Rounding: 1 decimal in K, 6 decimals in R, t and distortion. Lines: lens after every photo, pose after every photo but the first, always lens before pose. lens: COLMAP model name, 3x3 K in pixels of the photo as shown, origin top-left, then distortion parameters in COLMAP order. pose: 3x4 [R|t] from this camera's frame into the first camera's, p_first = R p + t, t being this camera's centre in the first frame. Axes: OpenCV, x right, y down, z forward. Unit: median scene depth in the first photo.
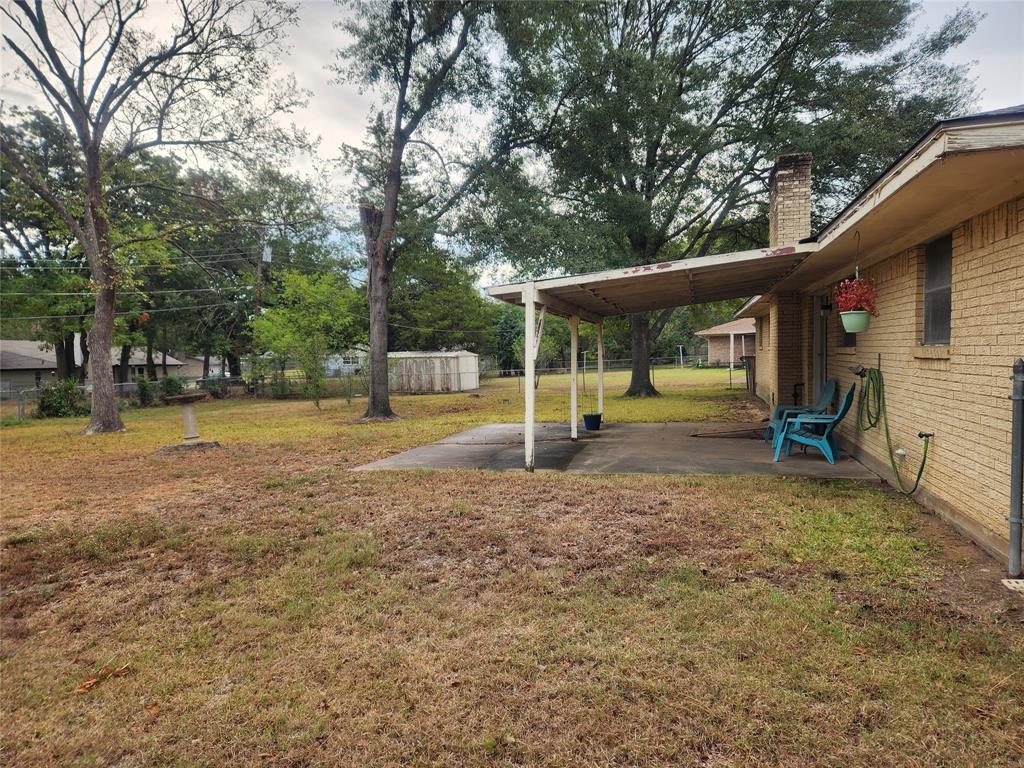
lens RADIAL K [[718.0, 0, 532.7], [0, 718.0, 369.0], [0, 0, 1]] dist [0.094355, -0.107972]
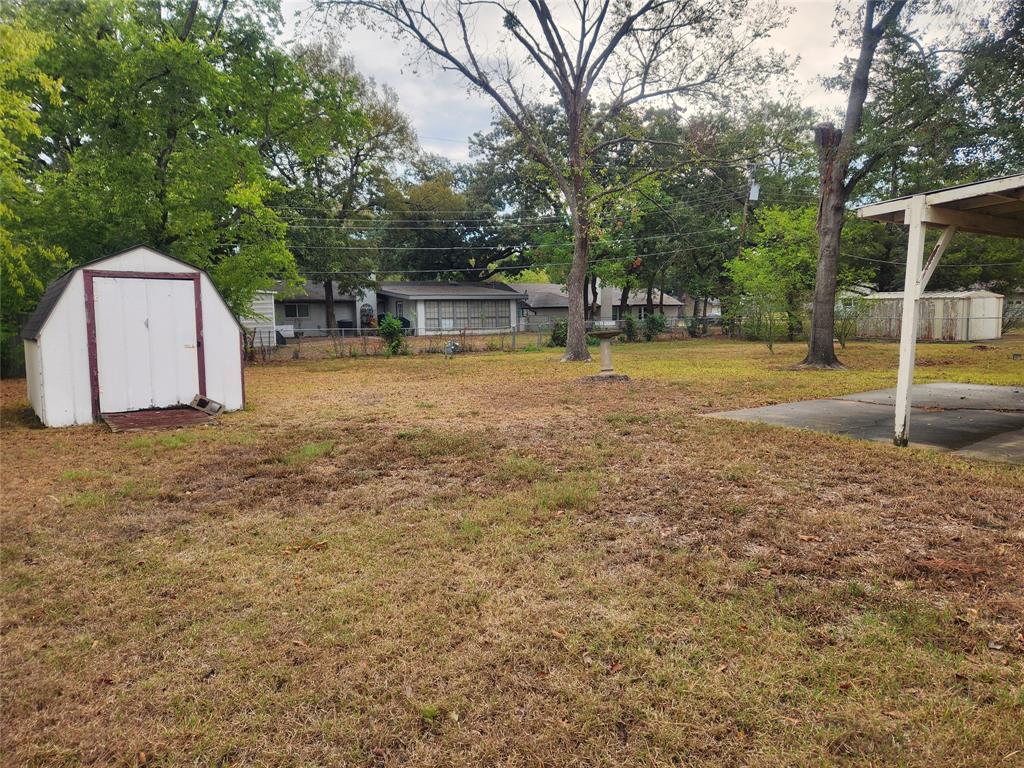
lens RADIAL K [[718.0, 0, 532.7], [0, 718.0, 369.0], [0, 0, 1]] dist [0.094355, -0.107972]
pose [[0.736584, 0.071653, -0.672539, 0.110710], [-0.018120, 0.996106, 0.086280, 0.000444], [0.676103, -0.051366, 0.735015, 0.077159]]
